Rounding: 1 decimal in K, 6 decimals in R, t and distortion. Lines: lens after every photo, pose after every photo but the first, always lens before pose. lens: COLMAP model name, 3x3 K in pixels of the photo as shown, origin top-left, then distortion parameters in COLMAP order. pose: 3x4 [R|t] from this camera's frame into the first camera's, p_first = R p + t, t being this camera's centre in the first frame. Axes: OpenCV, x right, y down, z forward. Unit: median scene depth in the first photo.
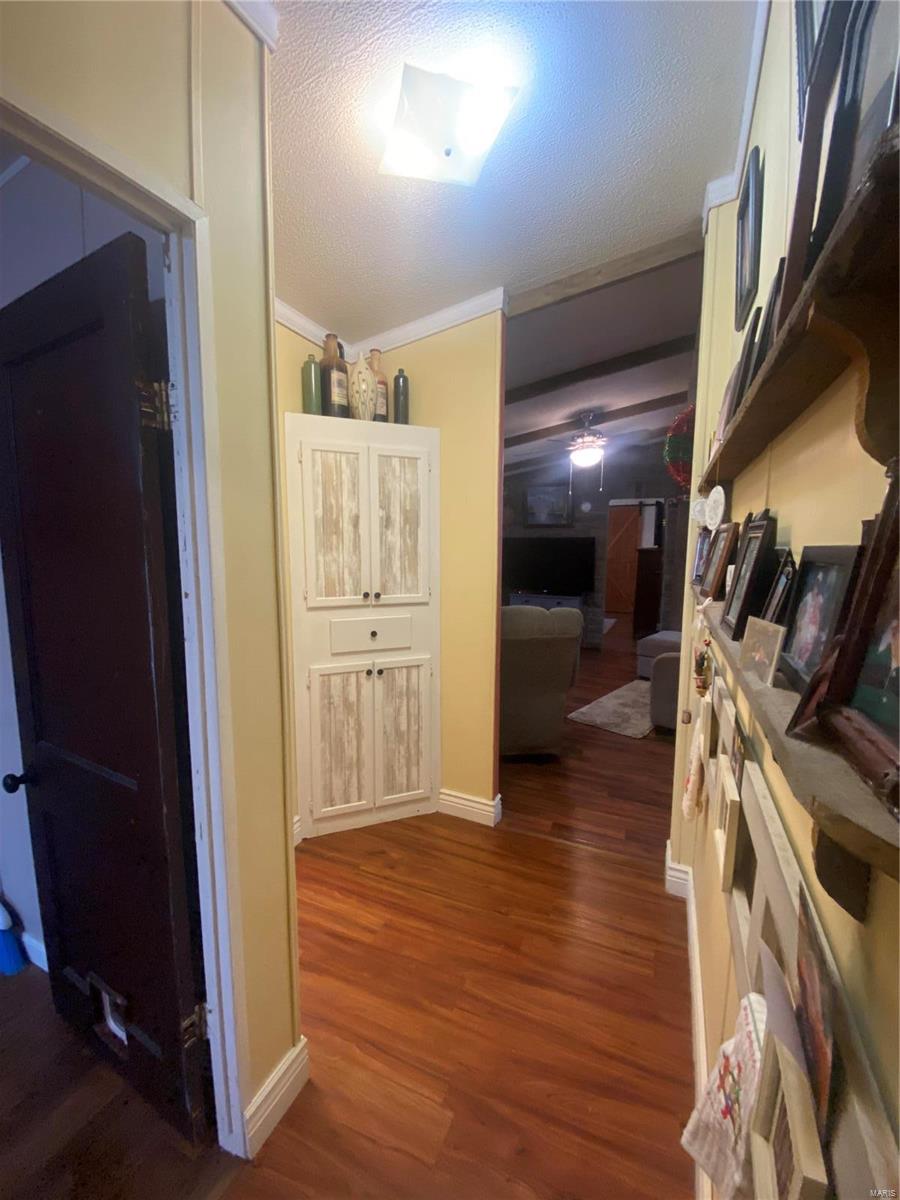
lens RADIAL K [[474.4, 0, 434.6], [0, 474.4, 600.2], [0, 0, 1]] dist [-0.002363, -0.009965]
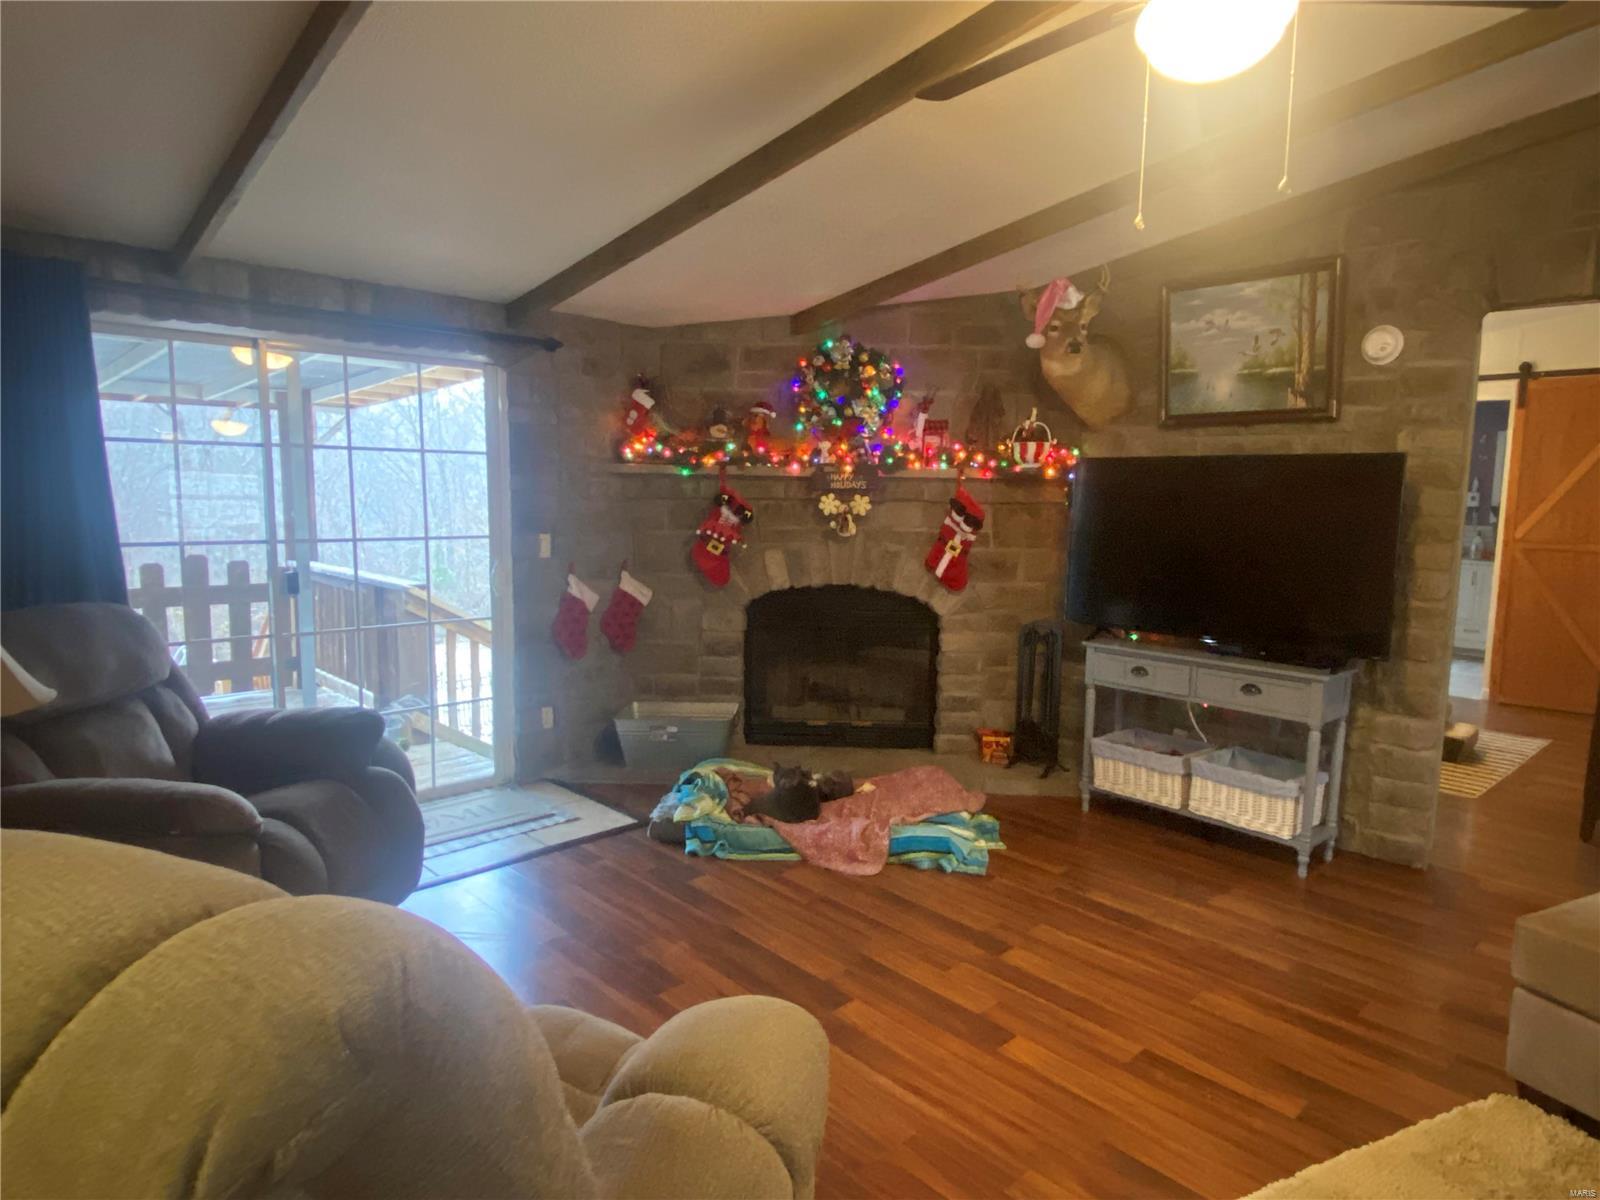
lens RADIAL K [[943.9, 0, 805.8], [0, 943.9, 593.2], [0, 0, 1]] dist [0.103804, -0.126837]
pose [[0.935360, 0.057978, -0.348912, 0.206862], [-0.063085, 0.998003, -0.003283, -0.030588], [0.348025, 0.025082, 0.937150, 0.362305]]
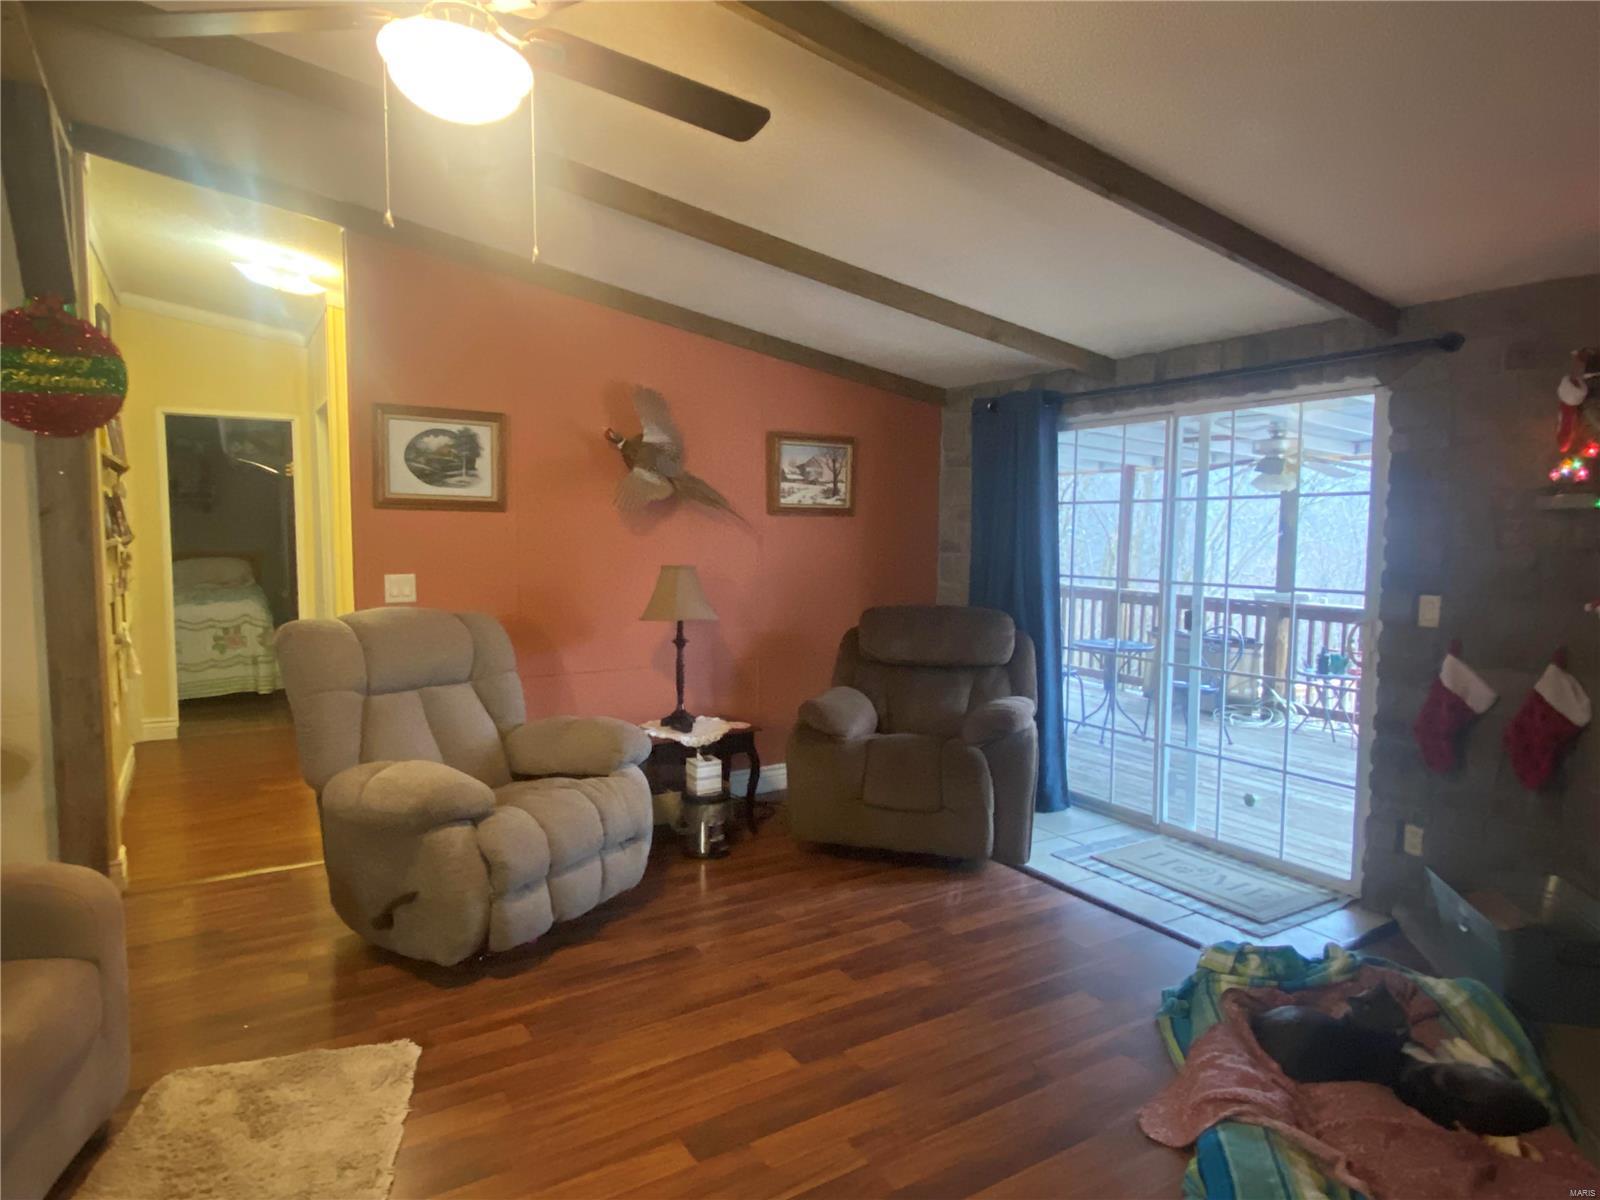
lens RADIAL K [[943.9, 0, 805.8], [0, 943.9, 593.2], [0, 0, 1]] dist [0.103804, -0.126837]
pose [[-0.535358, 0.060646, -0.842445, 0.401422], [-0.107674, 0.984380, 0.139289, -0.099059], [0.837734, 0.165279, -0.520466, 0.915636]]
